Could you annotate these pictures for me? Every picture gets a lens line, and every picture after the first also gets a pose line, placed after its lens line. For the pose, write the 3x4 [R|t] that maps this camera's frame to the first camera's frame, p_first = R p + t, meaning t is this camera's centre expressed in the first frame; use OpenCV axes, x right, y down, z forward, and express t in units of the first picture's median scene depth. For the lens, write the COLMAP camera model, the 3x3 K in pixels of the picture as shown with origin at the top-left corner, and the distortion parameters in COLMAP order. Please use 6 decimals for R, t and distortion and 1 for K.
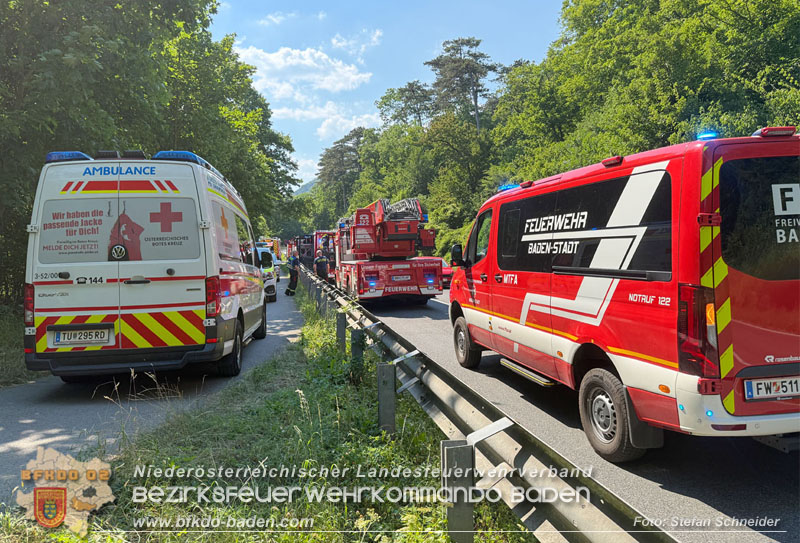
lens RADIAL K [[552.6, 0, 397.0], [0, 552.6, 252.9], [0, 0, 1]] dist [0.002050, -0.004060]
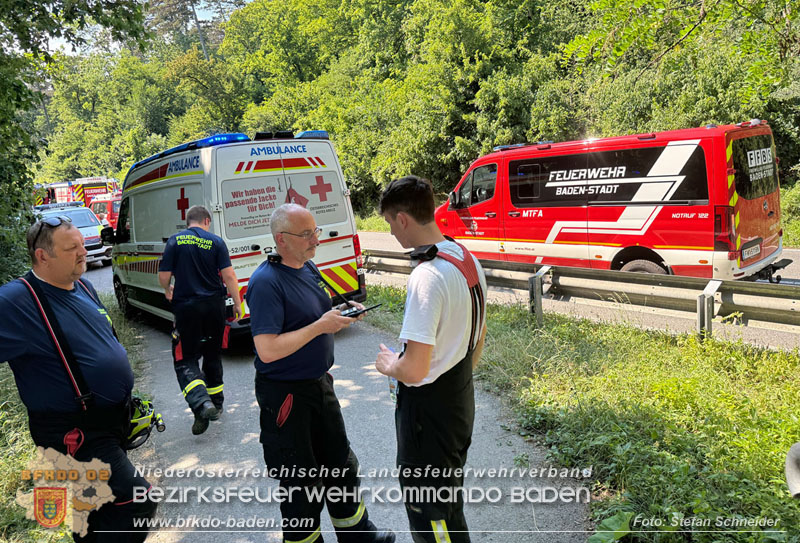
lens RADIAL K [[552.6, 0, 397.0], [0, 552.6, 252.9], [0, 0, 1]] dist [0.002050, -0.004060]
pose [[0.884040, -0.126949, 0.449842, -0.921920], [0.074870, 0.988444, 0.131810, -0.080551], [-0.461376, -0.082846, 0.883328, -0.135684]]
